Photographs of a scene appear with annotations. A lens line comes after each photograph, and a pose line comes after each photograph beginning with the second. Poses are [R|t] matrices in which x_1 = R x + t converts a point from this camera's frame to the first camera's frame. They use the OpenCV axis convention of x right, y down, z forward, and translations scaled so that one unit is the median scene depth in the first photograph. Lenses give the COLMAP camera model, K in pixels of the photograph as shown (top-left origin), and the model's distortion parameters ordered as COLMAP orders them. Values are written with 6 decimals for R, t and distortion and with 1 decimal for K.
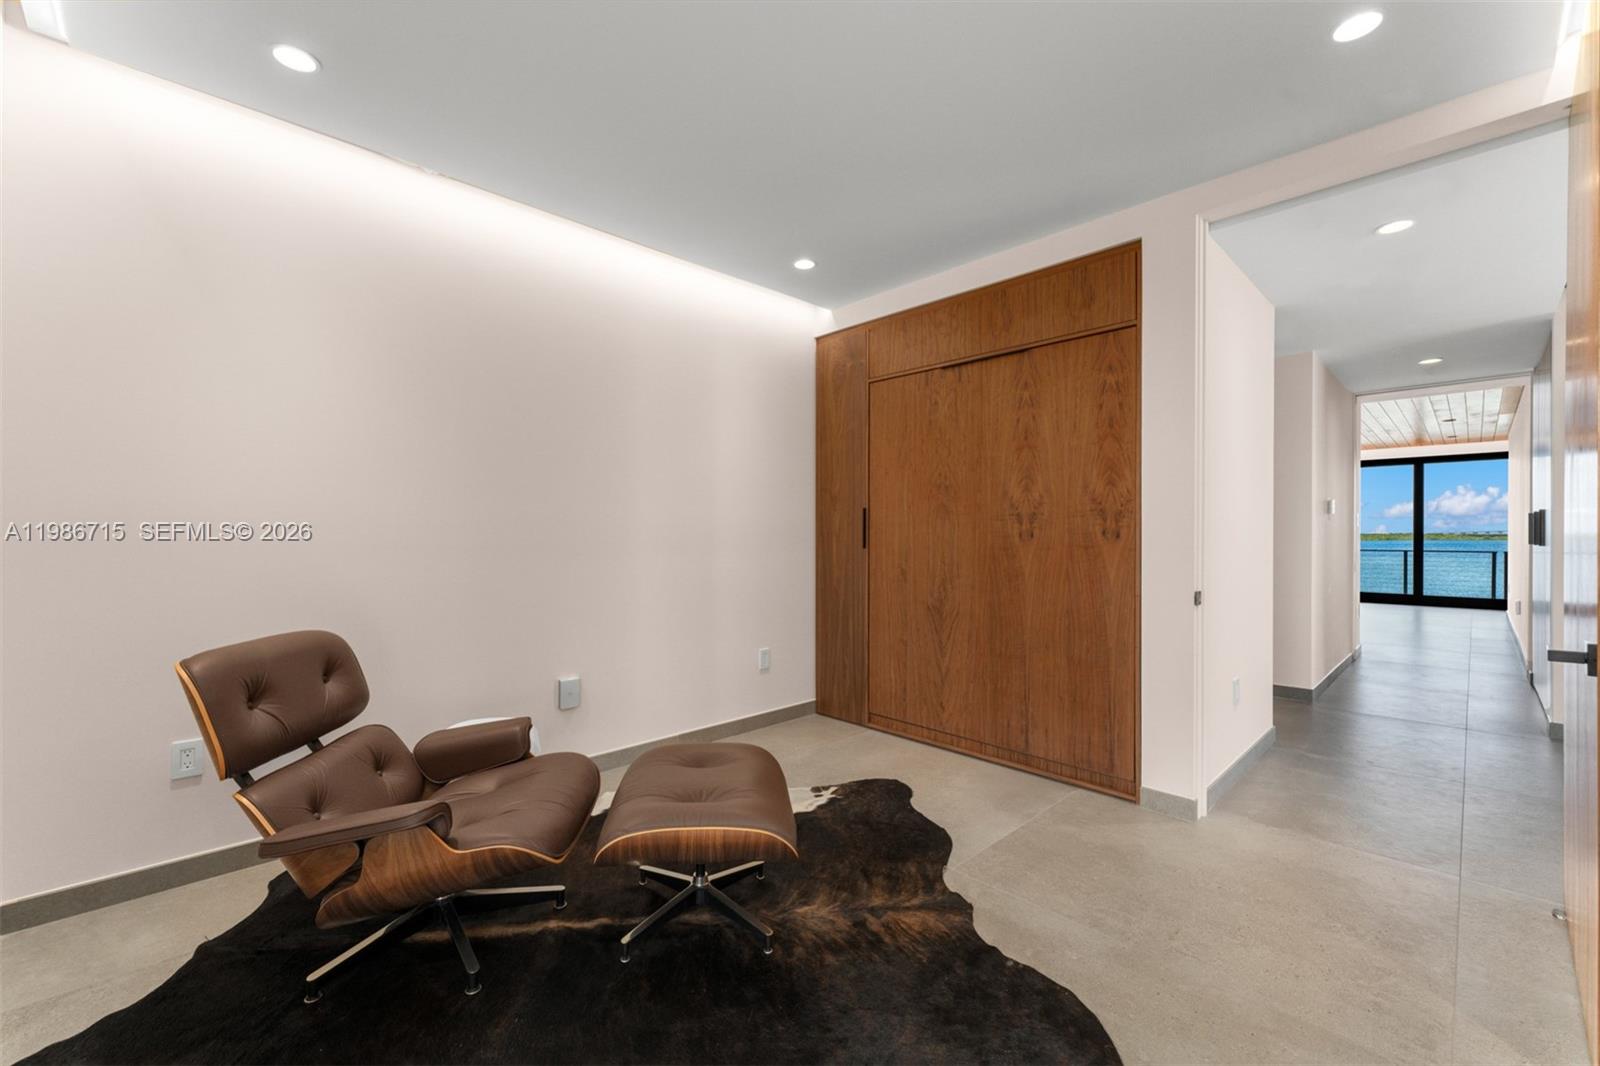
lens RADIAL K [[656.9, 0, 800.0], [0, 656.9, 533.0], [0, 0, 1]] dist [0.000238, -0.000075]
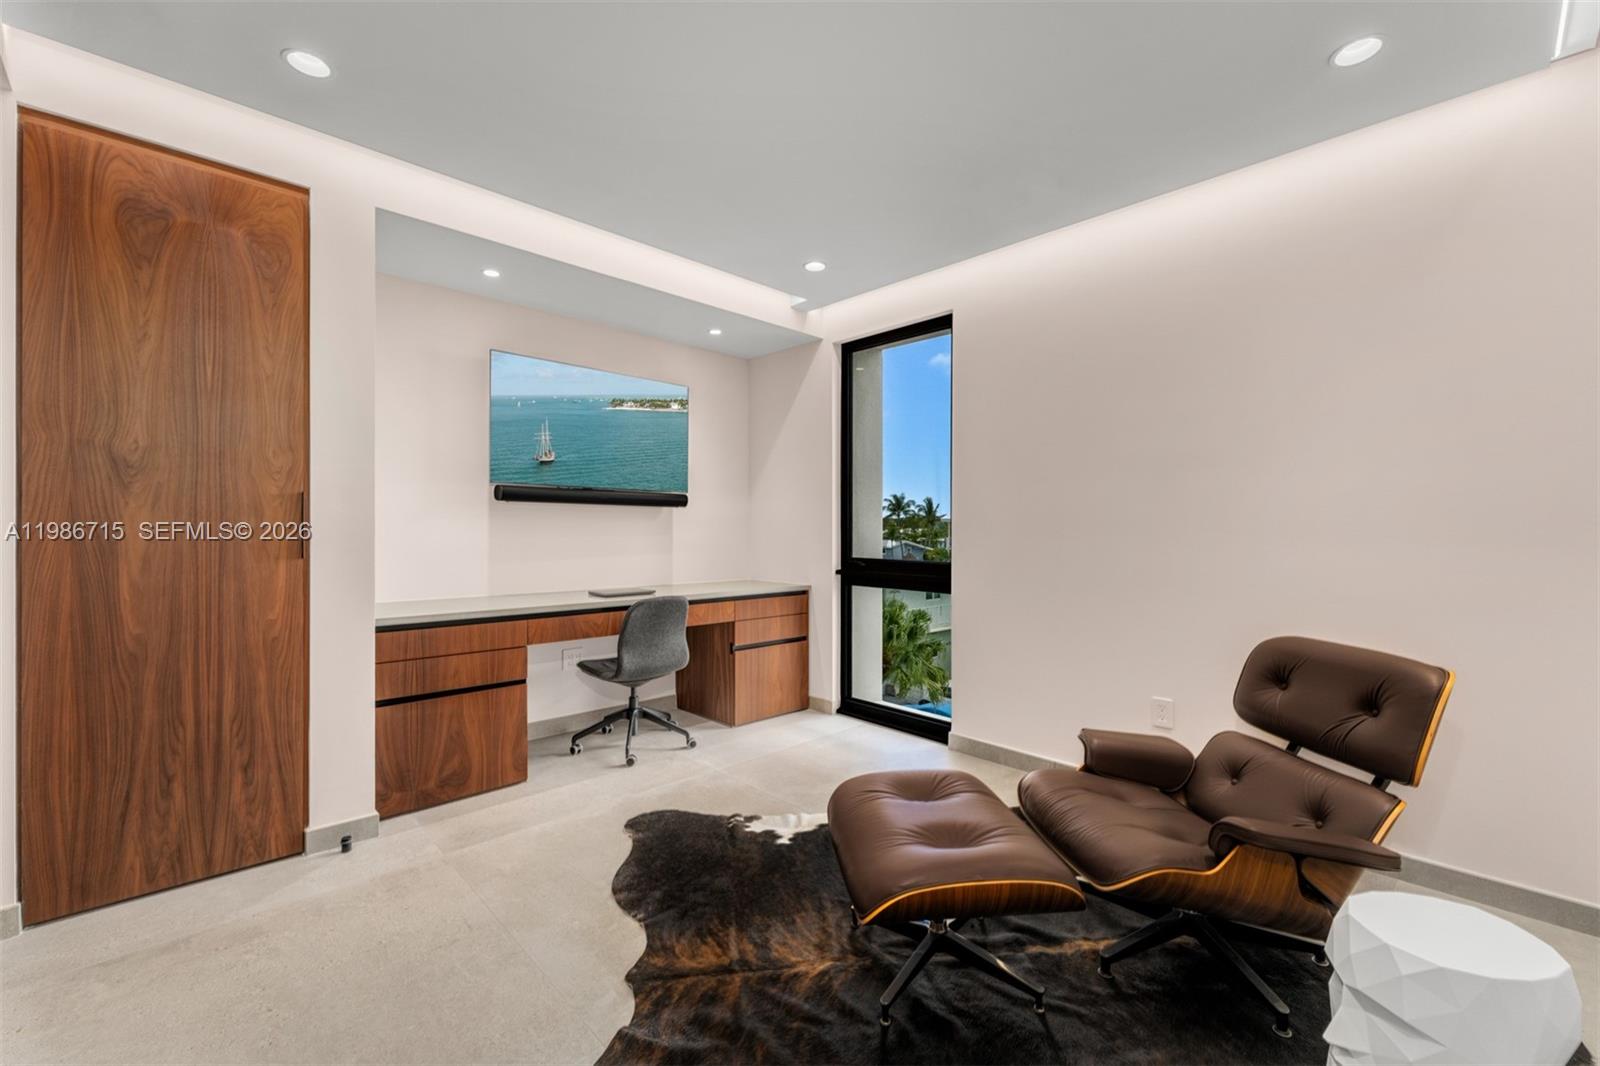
lens RADIAL K [[656.9, 0, 800.0], [0, 656.9, 533.0], [0, 0, 1]] dist [0.000238, -0.000075]
pose [[-0.999878, -0.011700, 0.010340, 0.034804], [-0.011669, 0.999927, 0.003040, -0.010957], [-0.010374, 0.002919, -0.999942, 1.849729]]
